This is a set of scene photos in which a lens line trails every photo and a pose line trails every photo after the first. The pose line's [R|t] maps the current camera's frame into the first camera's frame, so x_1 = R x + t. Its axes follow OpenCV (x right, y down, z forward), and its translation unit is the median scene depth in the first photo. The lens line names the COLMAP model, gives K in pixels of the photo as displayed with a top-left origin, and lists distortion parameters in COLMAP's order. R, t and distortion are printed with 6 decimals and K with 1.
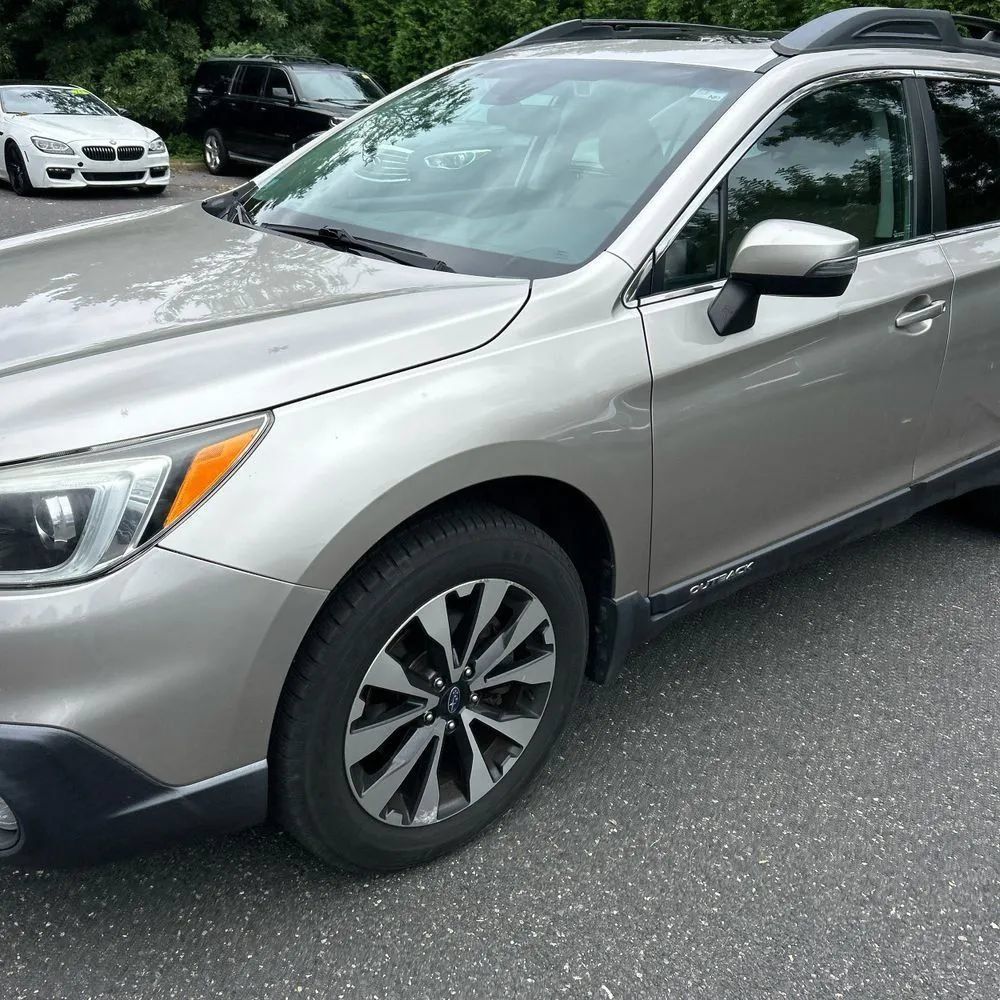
lens RADIAL K [[1006.9, 0, 501.5], [0, 1006.9, 494.9], [0, 0, 1]] dist [0.019418, 0.003680]
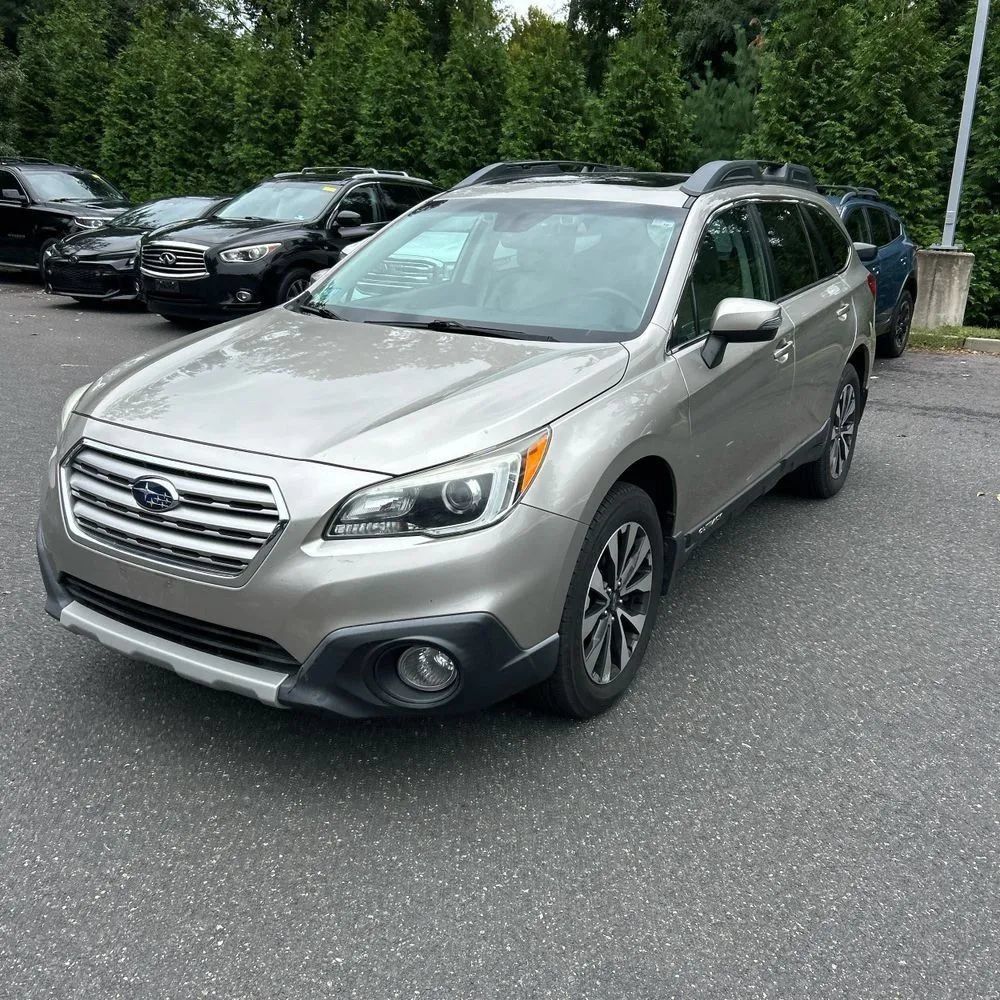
lens RADIAL K [[1006.9, 0, 501.5], [0, 1006.9, 494.9], [0, 0, 1]] dist [0.019418, 0.003680]
pose [[0.949787, -0.116116, 0.290553, -0.087380], [0.136340, 0.989385, -0.050285, 0.011863], [-0.281630, 0.087374, 0.955537, -0.066326]]
